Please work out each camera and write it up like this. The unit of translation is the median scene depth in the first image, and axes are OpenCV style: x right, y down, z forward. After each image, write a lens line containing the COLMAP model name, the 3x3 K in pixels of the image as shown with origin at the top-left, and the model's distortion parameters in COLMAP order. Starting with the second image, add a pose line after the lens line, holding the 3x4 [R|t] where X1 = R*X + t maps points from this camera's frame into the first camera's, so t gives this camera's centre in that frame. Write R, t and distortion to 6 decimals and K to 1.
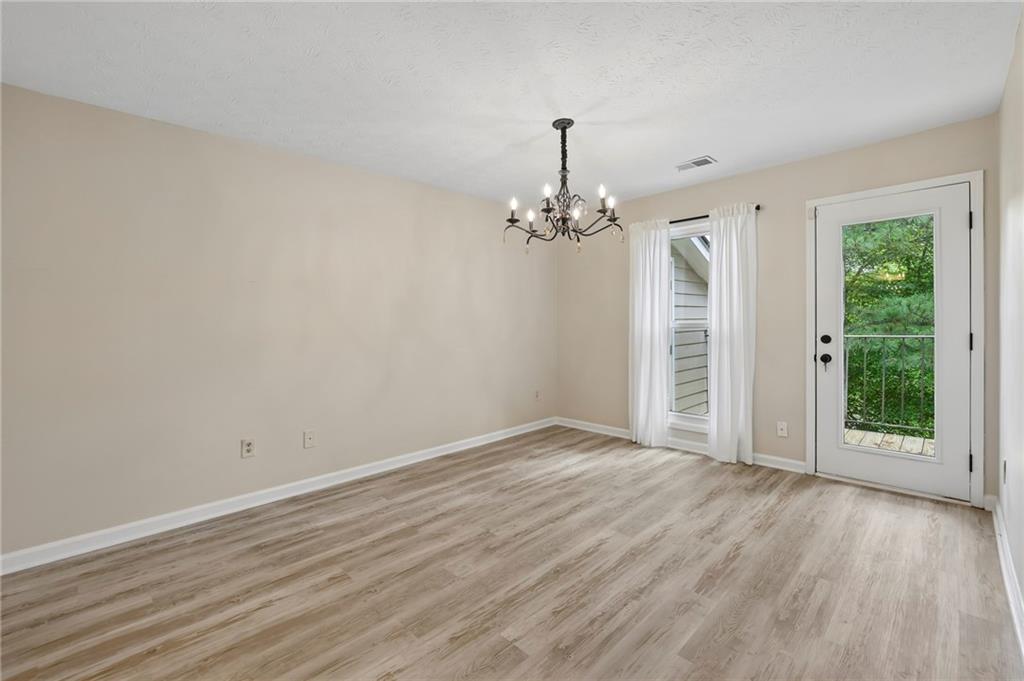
lens RADIAL K [[438.9, 0, 506.2], [0, 438.9, 321.8], [0, 0, 1]] dist [-0.009181, 0.000075]
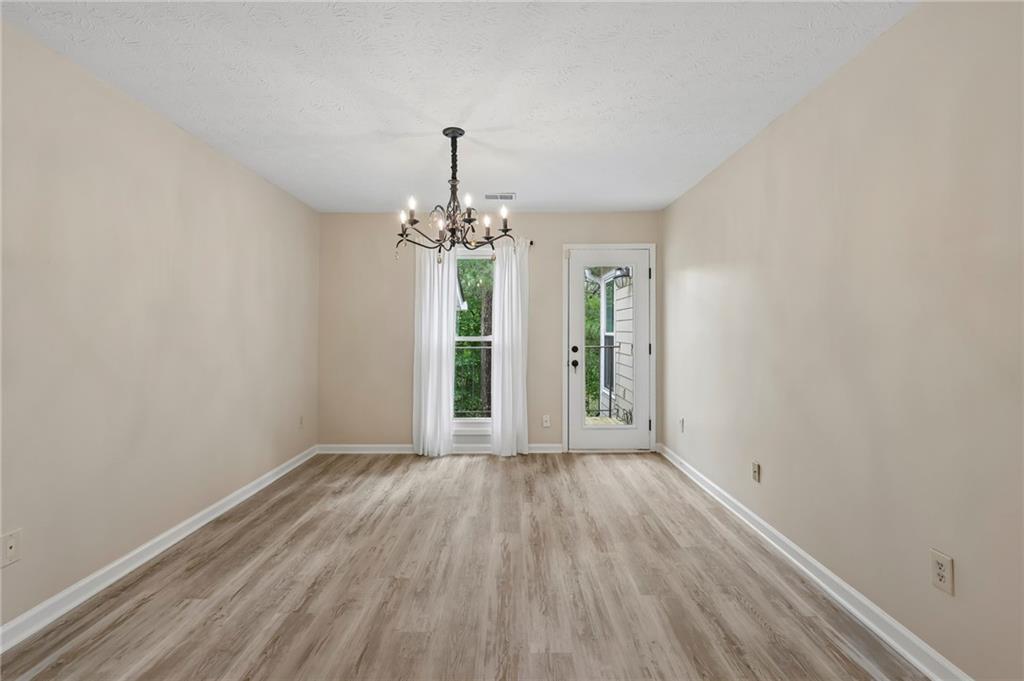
lens RADIAL K [[454.9, 0, 512.3], [0, 454.9, 329.0], [0, 0, 1]] dist [-0.005655, -0.000004]
pose [[0.694787, 0.017293, 0.719007, -0.451942], [-0.007533, 0.999831, -0.016767, 0.003155], [-0.719176, 0.006233, 0.694800, 0.182470]]
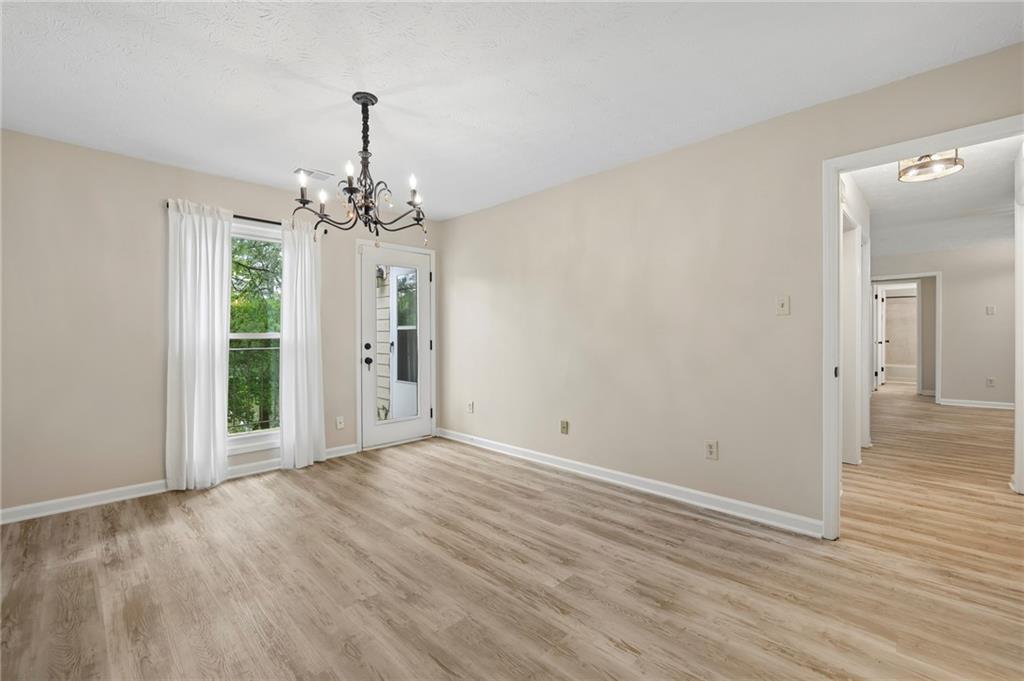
lens RADIAL K [[437.8, 0, 511.6], [0, 437.8, 344.0], [0, 0, 1]] dist [-0.006629, 0.000157]
pose [[-0.021905, -0.003421, 0.999754, -0.674313], [0.006188, 0.999975, 0.003557, 0.034216], [-0.999741, 0.006265, -0.021883, 0.649346]]
